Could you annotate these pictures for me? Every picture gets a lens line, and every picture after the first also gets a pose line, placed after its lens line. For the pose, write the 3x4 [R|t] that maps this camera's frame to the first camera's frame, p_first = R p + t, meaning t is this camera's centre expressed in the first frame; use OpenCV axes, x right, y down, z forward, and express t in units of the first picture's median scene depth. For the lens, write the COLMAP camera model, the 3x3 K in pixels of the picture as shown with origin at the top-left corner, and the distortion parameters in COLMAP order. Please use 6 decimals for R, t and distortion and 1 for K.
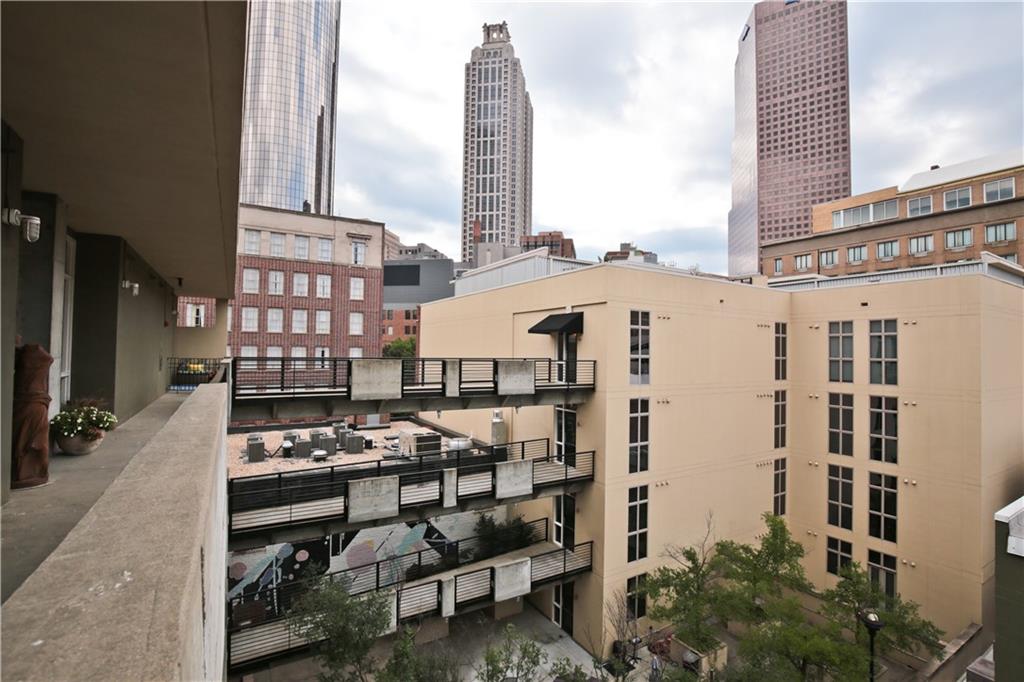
lens RADIAL K [[470.5, 0, 510.8], [0, 470.5, 342.5], [0, 0, 1]] dist [-0.033119, 0.004552]
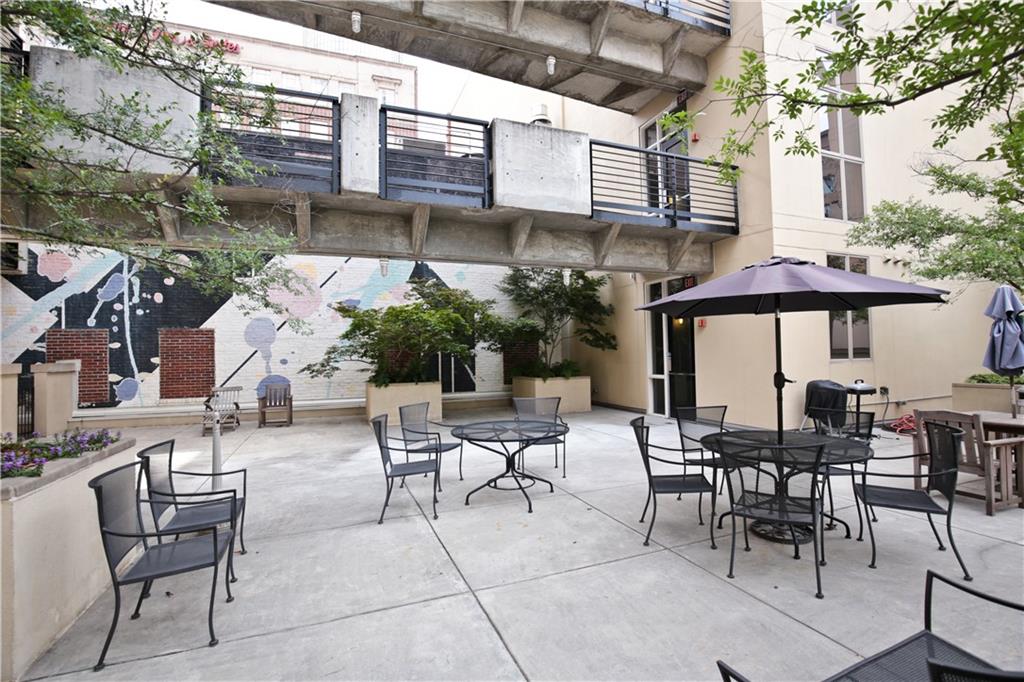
lens RADIAL K [[470.5, 0, 509.2], [0, 470.5, 343.6], [0, 0, 1]] dist [-0.033119, 0.004552]
pose [[0.985664, -0.027845, -0.166408, 0.031043], [0.027544, 0.999612, -0.004112, 0.580544], [0.166458, -0.000531, 0.986048, 0.530004]]
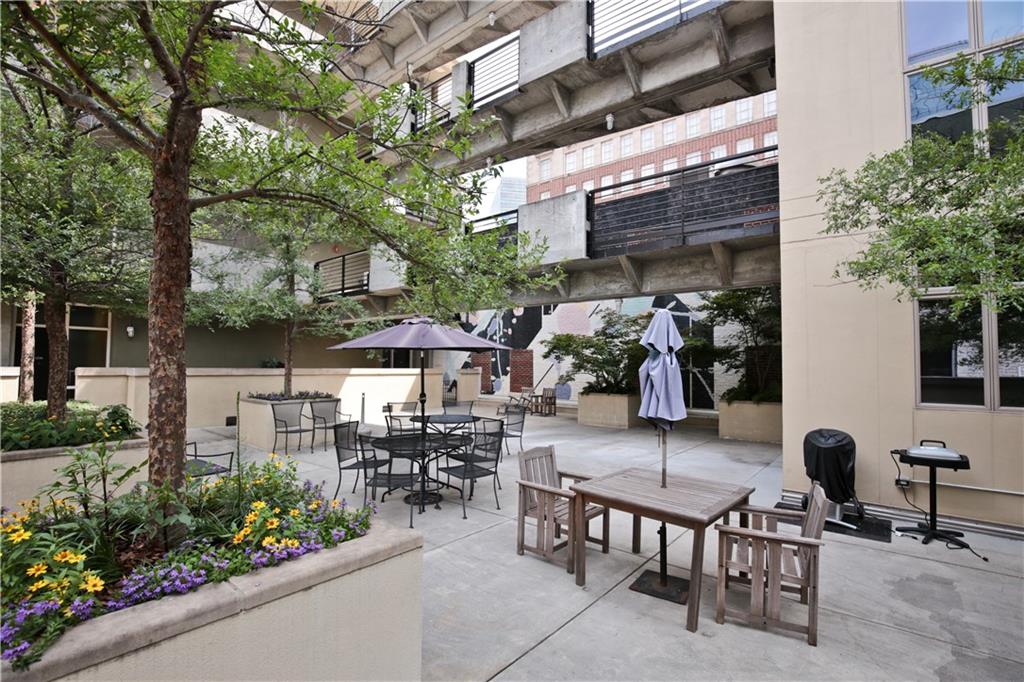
lens RADIAL K [[470.5, 0, 513.1], [0, 470.5, 343.9], [0, 0, 1]] dist [-0.033119, 0.004552]
pose [[0.340507, -0.043172, -0.939250, 0.413770], [0.010137, 0.999056, -0.042246, 0.576846], [0.940187, 0.004864, 0.340623, 0.693884]]
